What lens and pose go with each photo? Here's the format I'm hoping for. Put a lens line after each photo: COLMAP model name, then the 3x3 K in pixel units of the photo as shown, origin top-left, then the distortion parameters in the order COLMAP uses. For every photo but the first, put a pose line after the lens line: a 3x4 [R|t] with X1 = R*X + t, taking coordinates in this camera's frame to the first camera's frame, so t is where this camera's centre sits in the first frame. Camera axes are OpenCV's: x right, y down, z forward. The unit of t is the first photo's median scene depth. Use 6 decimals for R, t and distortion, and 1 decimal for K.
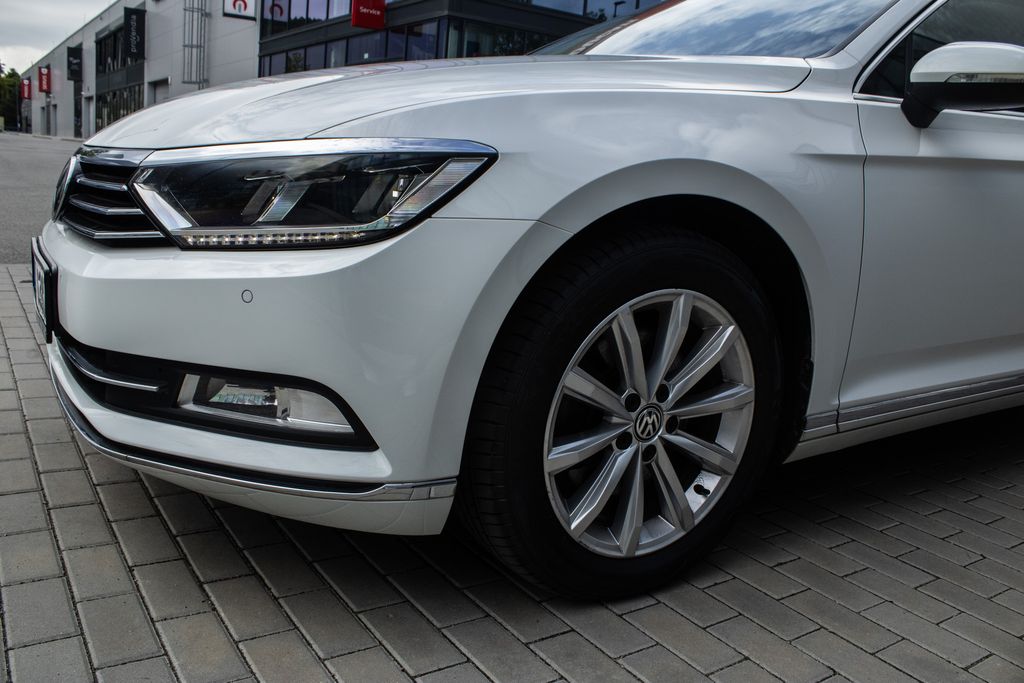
lens RADIAL K [[834.4, 0, 515.7], [0, 834.4, 353.4], [0, 0, 1]] dist [-0.175804, 0.143514]
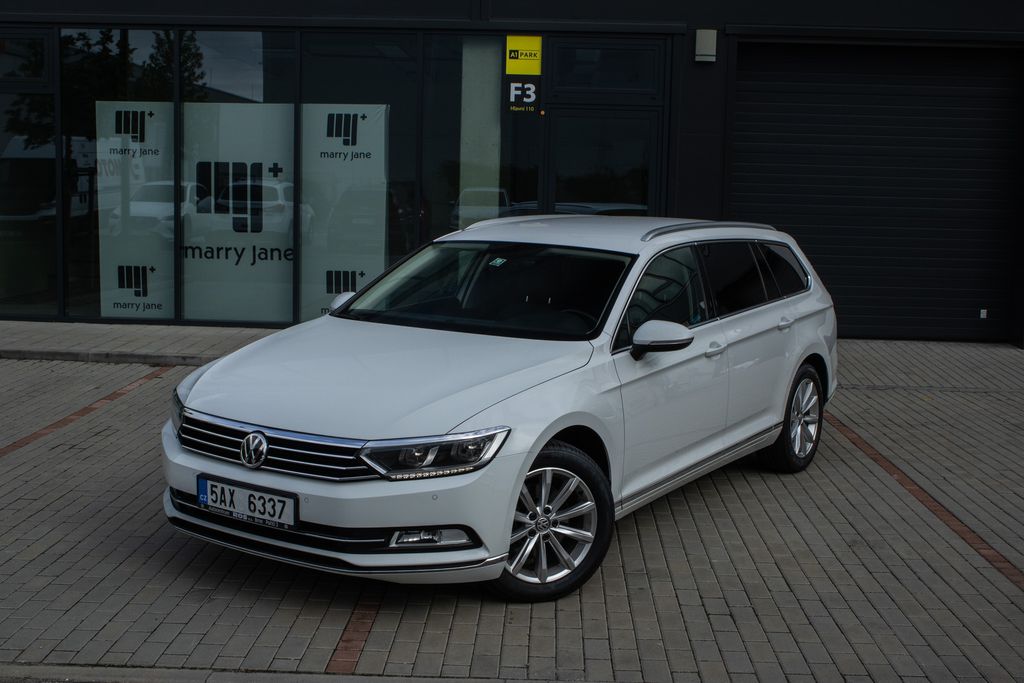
lens RADIAL K [[1260.7, 0, 512.0], [0, 1260.7, 341.5], [0, 0, 1]] dist [-0.115238, 0.207963]
pose [[0.912345, -0.107586, 0.395035, -1.474922], [0.138223, 0.989146, -0.049841, -0.293568], [-0.385385, 0.100075, 0.917313, -2.564053]]
